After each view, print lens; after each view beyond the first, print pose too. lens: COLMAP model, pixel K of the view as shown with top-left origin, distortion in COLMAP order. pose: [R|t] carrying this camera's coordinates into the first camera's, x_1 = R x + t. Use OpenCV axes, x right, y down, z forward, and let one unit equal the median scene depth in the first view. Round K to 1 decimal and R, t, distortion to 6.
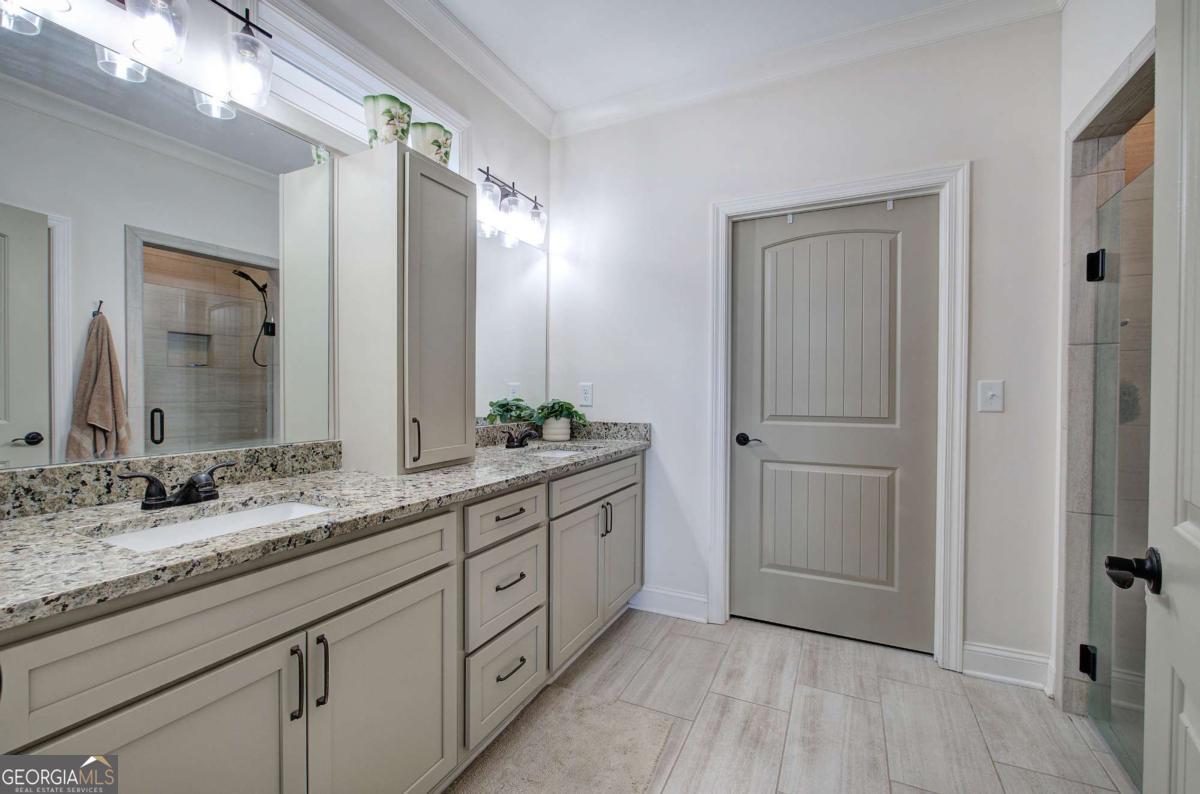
lens RADIAL K [[519.0, 0, 603.2], [0, 519.0, 397.5], [0, 0, 1]] dist [-0.001722, 0.000789]
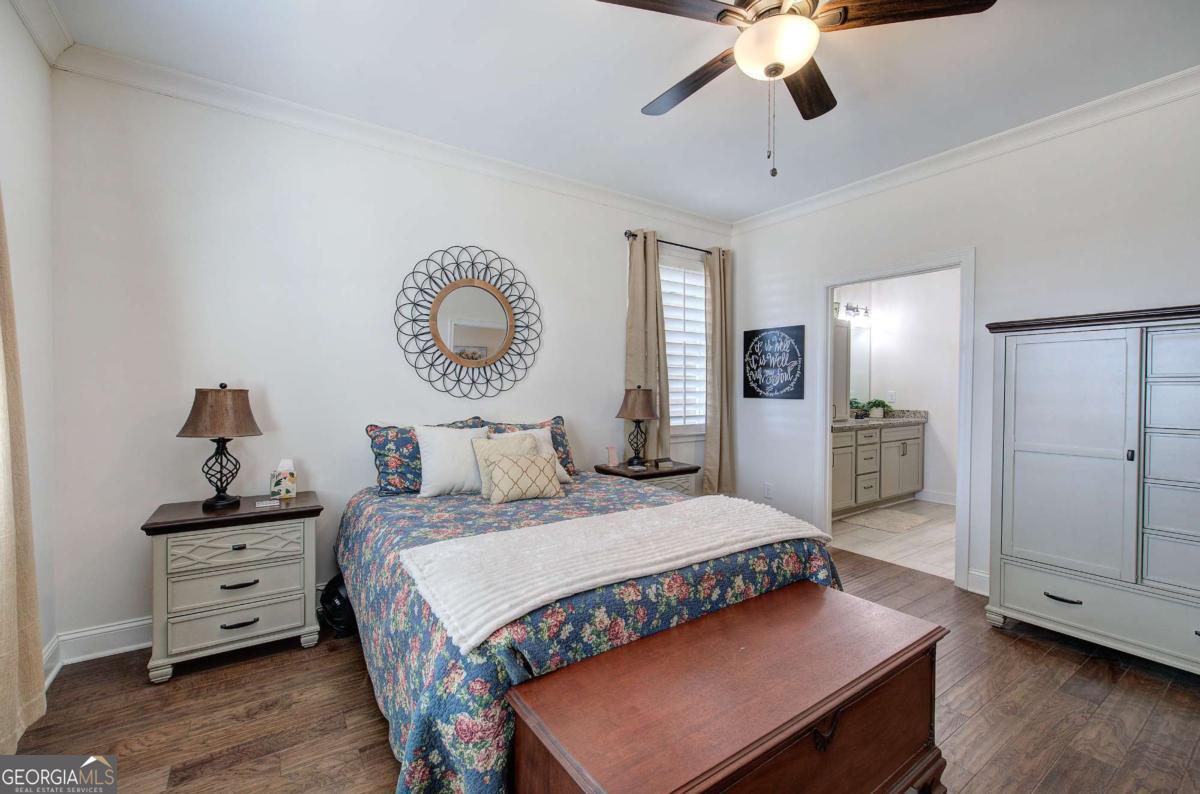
lens RADIAL K [[519.0, 0, 593.7], [0, 519.0, 397.8], [0, 0, 1]] dist [-0.001722, 0.000789]
pose [[0.873558, 0.006290, -0.486679, -0.070115], [-0.009640, 0.999944, -0.004379, 0.020830], [0.486624, 0.008517, 0.873570, -1.537915]]
